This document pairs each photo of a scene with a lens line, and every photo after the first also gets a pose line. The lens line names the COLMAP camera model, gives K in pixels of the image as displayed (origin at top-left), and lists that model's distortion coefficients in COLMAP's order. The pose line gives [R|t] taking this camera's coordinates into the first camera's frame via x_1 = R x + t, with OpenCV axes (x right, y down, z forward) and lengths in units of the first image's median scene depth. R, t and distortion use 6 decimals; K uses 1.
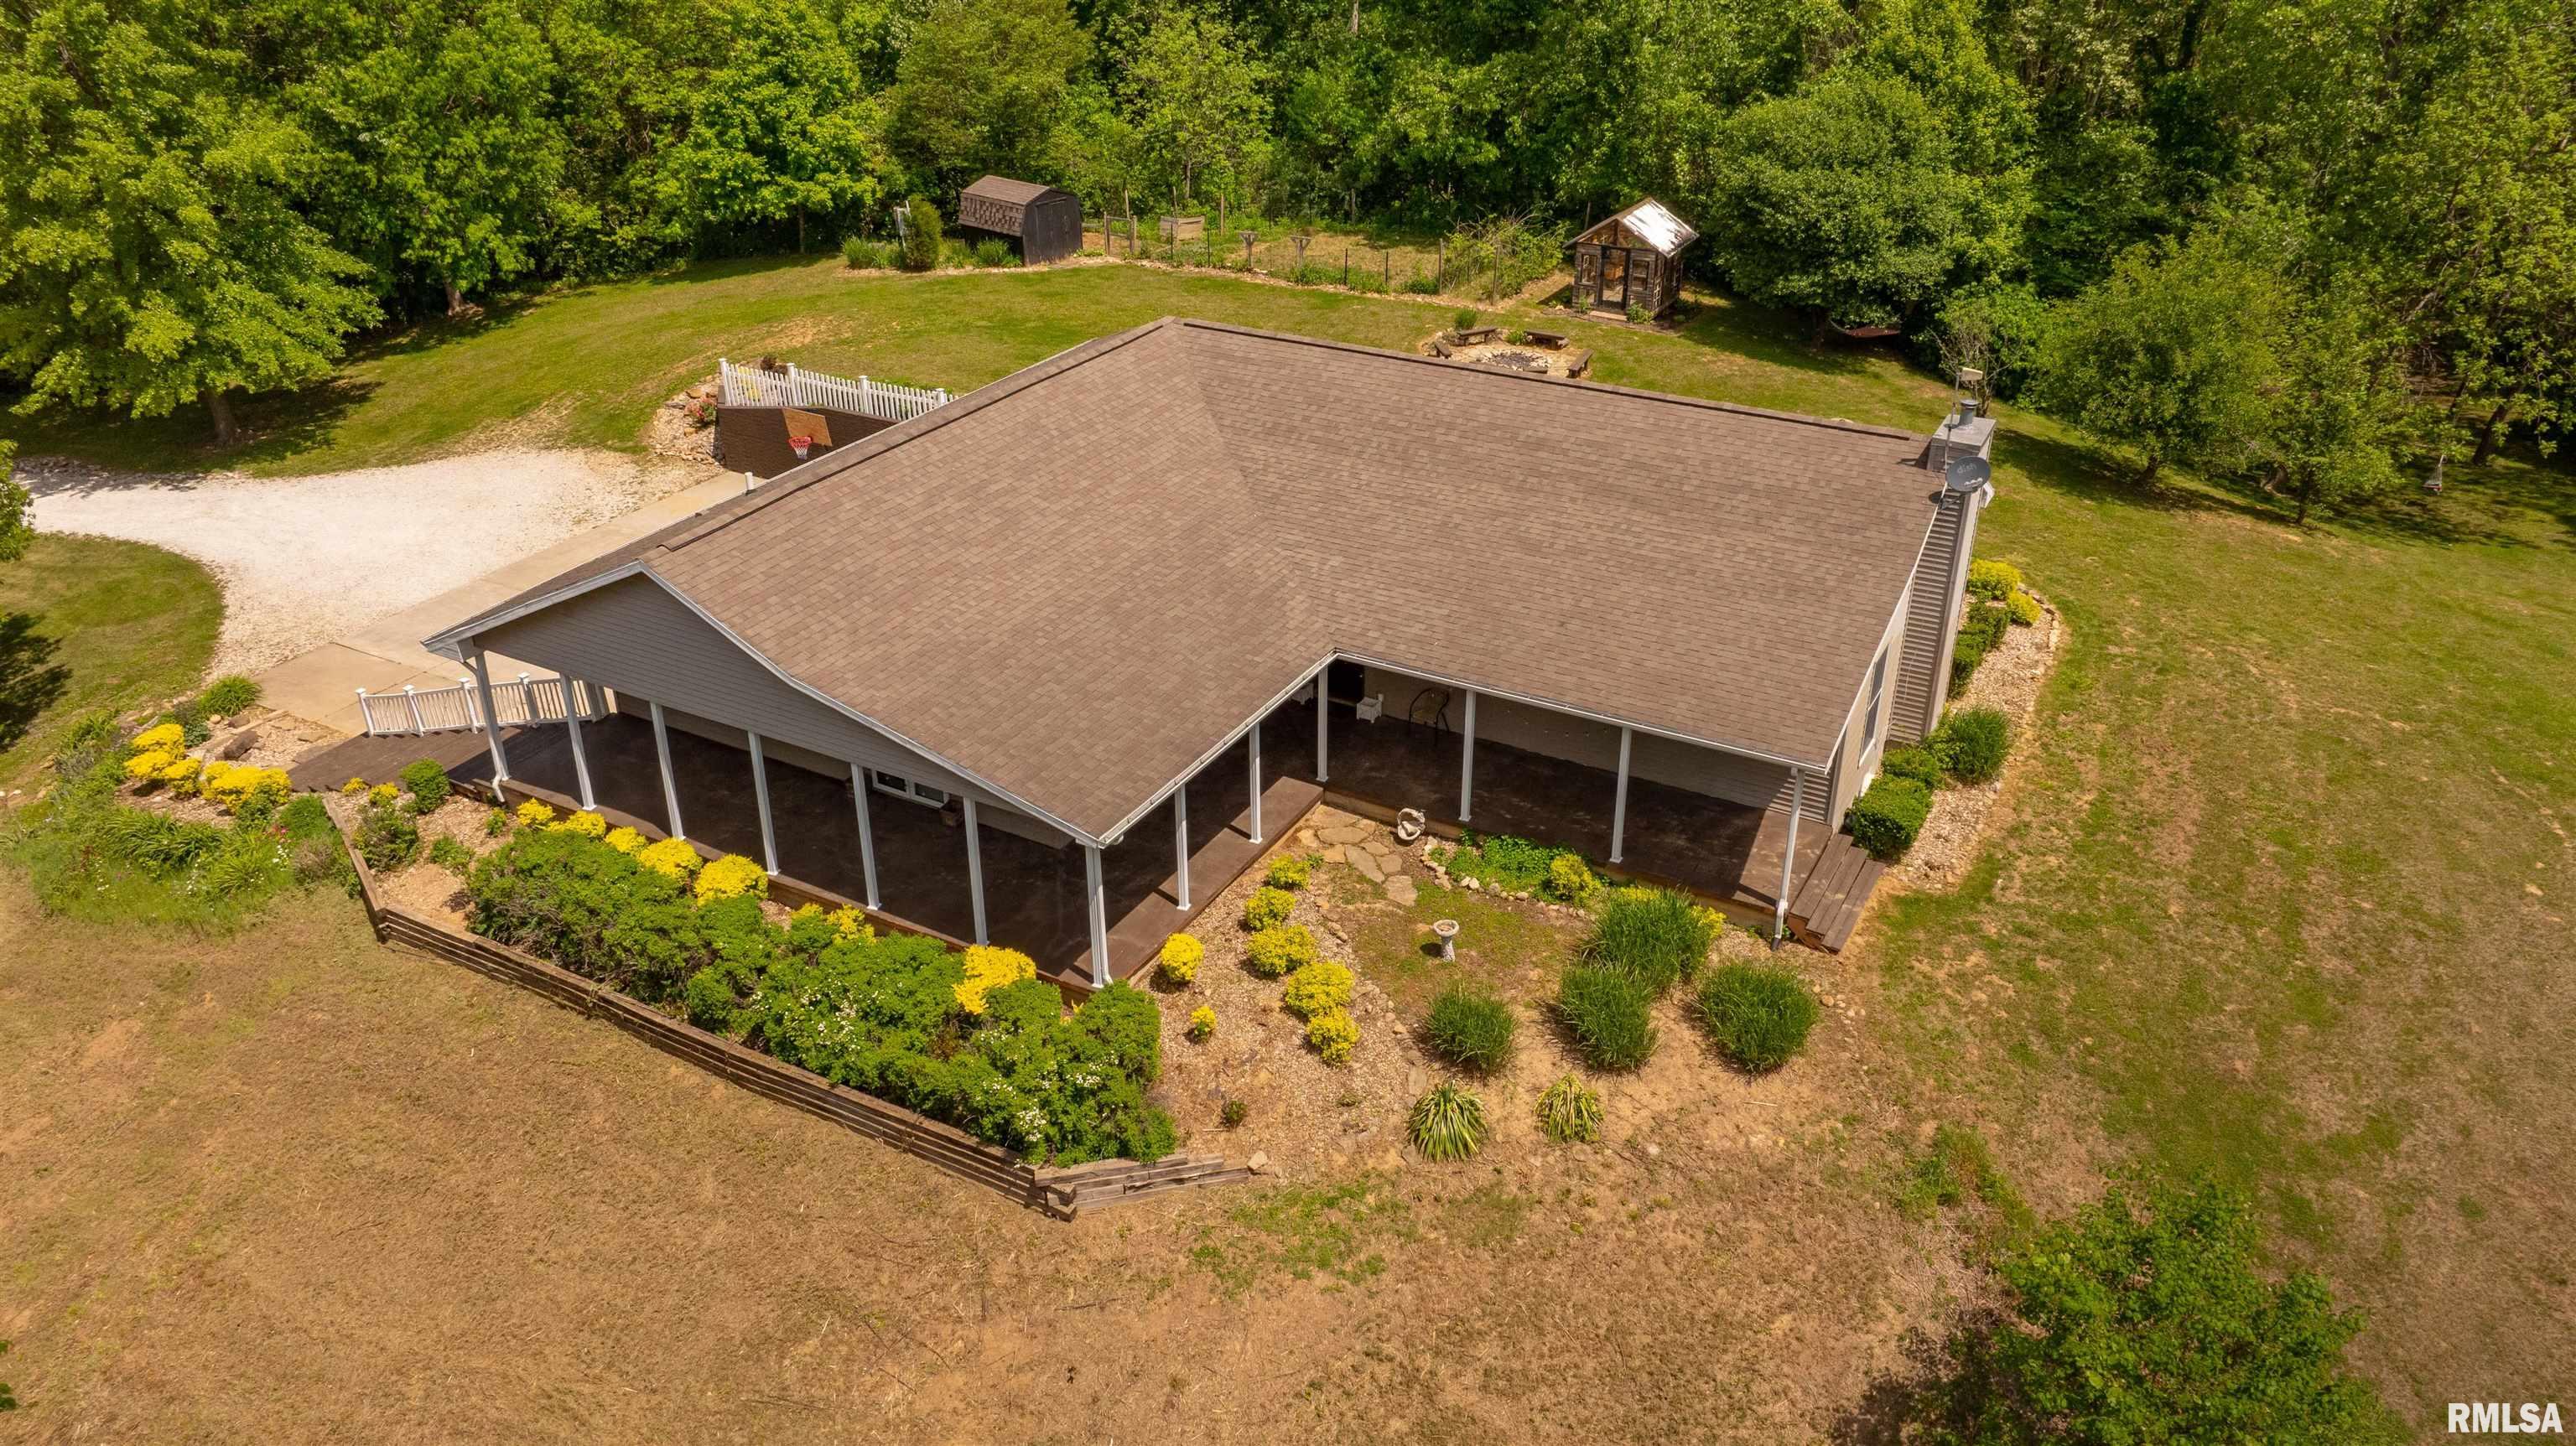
lens RADIAL K [[1829.8, 0, 1282.5], [0, 1829.8, 712.3], [0, 0, 1]] dist [-0.004430, -0.001765]
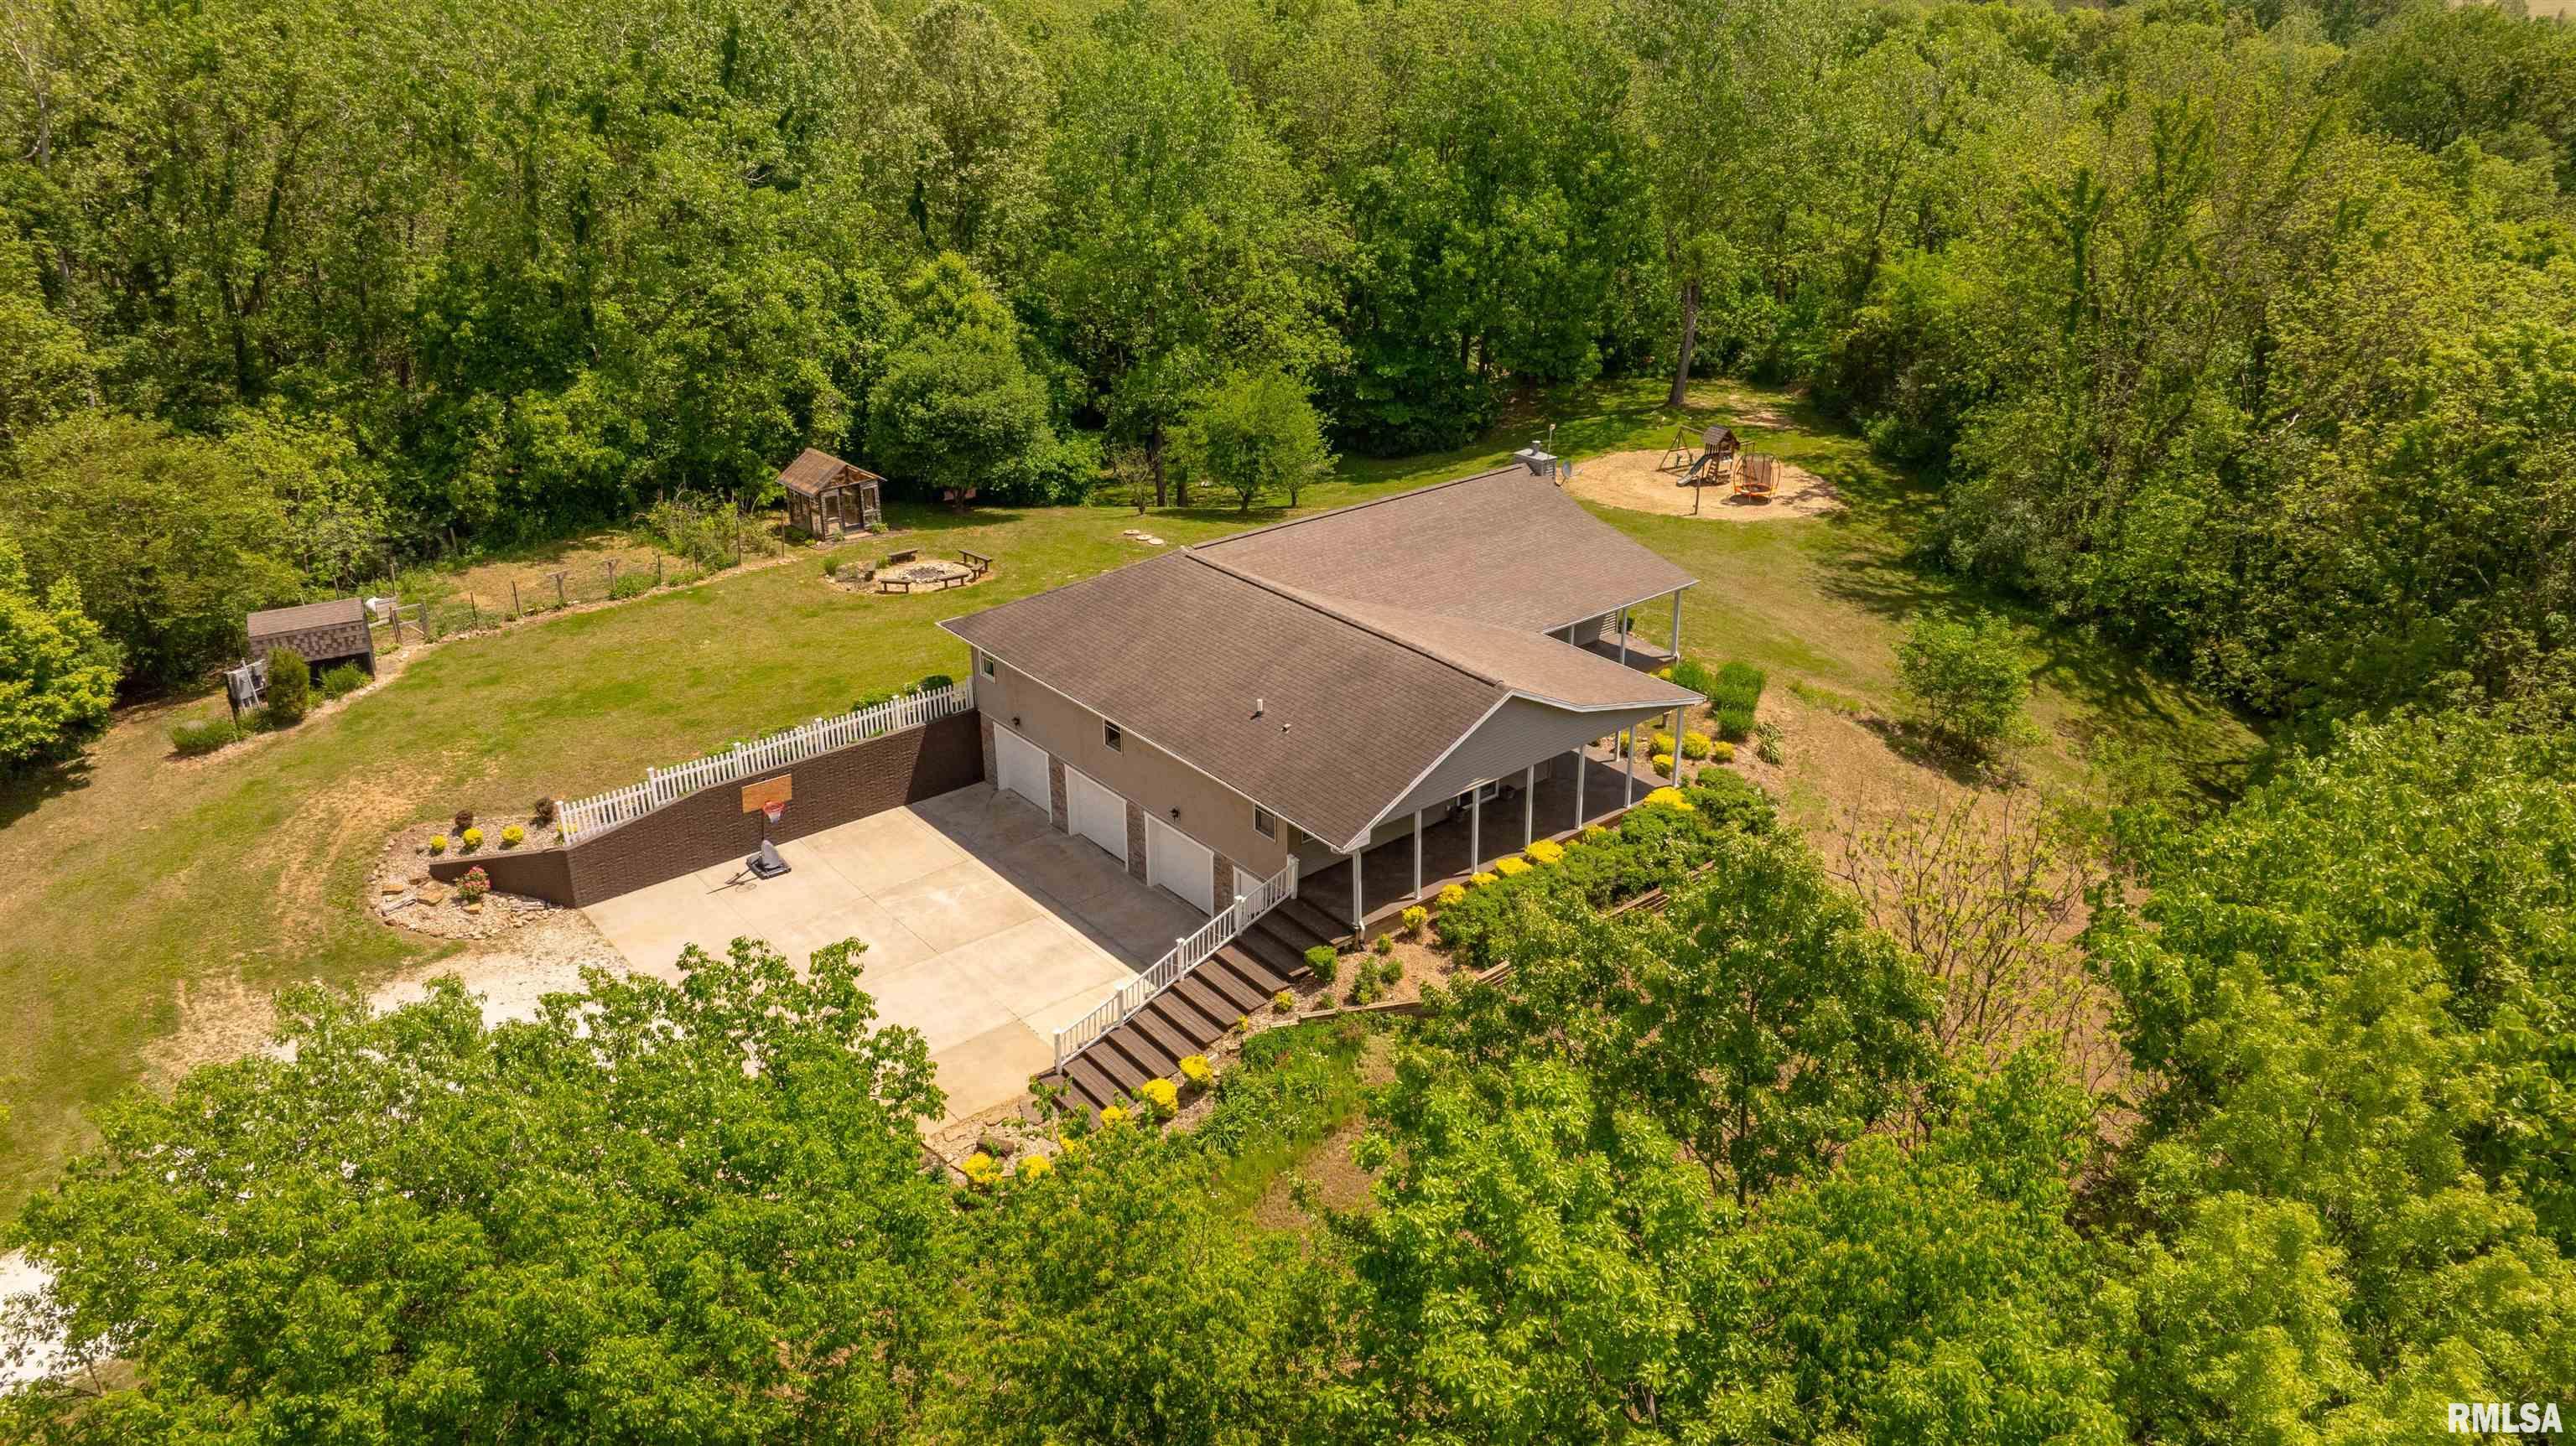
lens RADIAL K [[1853.5, 0, 1273.1], [0, 1853.5, 689.5], [0, 0, 1]] dist [0.032744, 0.001478]
pose [[0.369962, -0.359448, 0.856694, -1.030231], [0.438950, 0.880336, 0.179808, -0.263929], [-0.818811, 0.309524, 0.483471, 0.169628]]
